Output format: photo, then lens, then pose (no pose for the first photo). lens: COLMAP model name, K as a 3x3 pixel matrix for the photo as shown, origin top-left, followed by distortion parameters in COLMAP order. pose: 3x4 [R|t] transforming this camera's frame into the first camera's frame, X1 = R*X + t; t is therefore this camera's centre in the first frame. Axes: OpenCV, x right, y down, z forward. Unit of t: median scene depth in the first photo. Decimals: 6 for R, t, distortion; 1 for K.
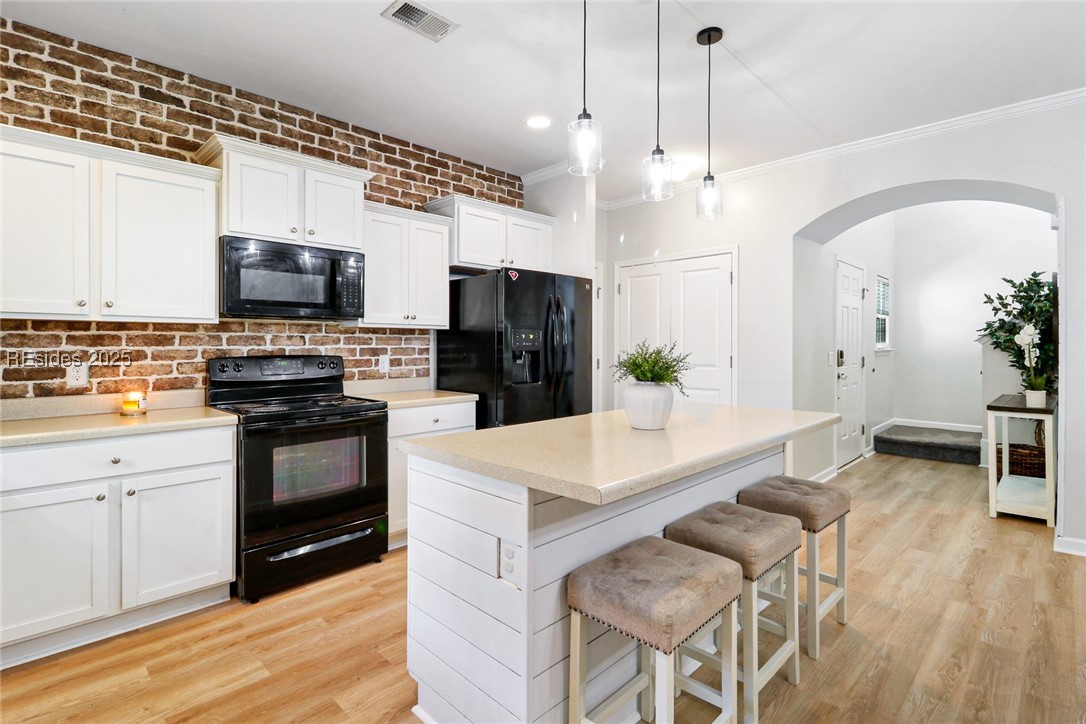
lens RADIAL K [[523.2, 0, 538.0], [0, 523.2, 344.1], [0, 0, 1]] dist [0.018221, -0.010683]
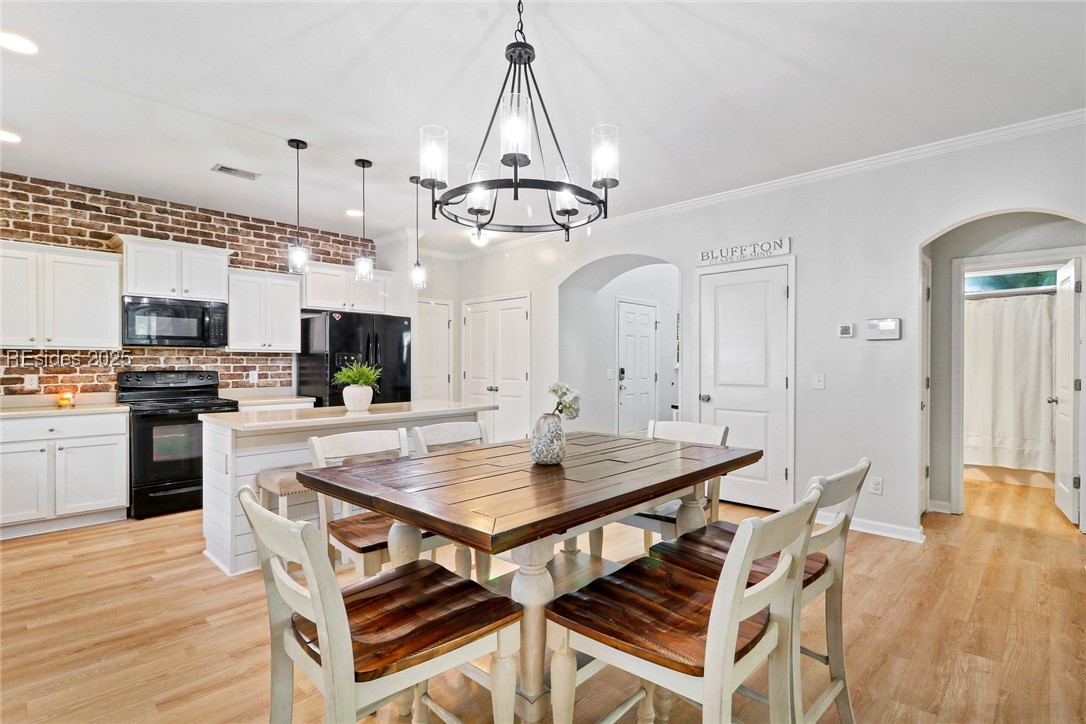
lens RADIAL K [[523.2, 0, 537.4], [0, 523.2, 366.7], [0, 0, 1]] dist [0.018221, -0.010683]
pose [[0.999750, 0.001198, 0.022309, 0.538387], [-0.001390, 0.999962, 0.008572, -0.004627], [-0.022298, -0.008601, 0.999714, -0.546943]]
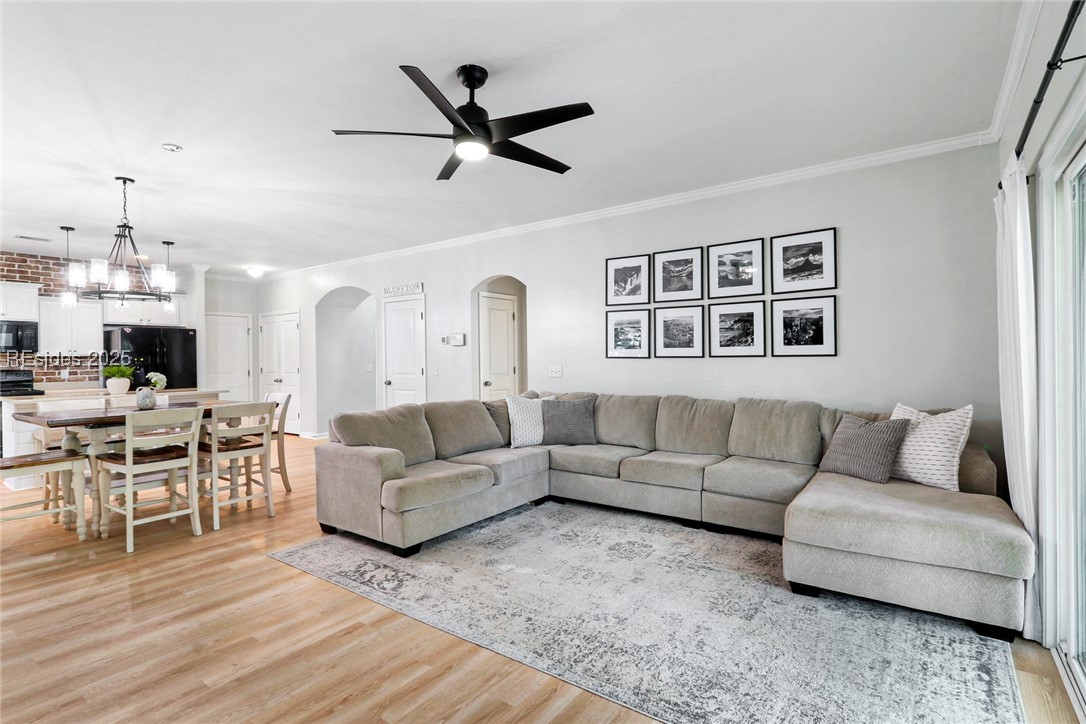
lens RADIAL K [[523.2, 0, 541.8], [0, 523.2, 357.9], [0, 0, 1]] dist [0.018221, -0.010683]
pose [[0.986239, -0.010955, 0.164962, 1.364893], [0.010757, 0.999940, 0.002091, -0.009180], [-0.164975, -0.000288, 0.986298, -1.487923]]
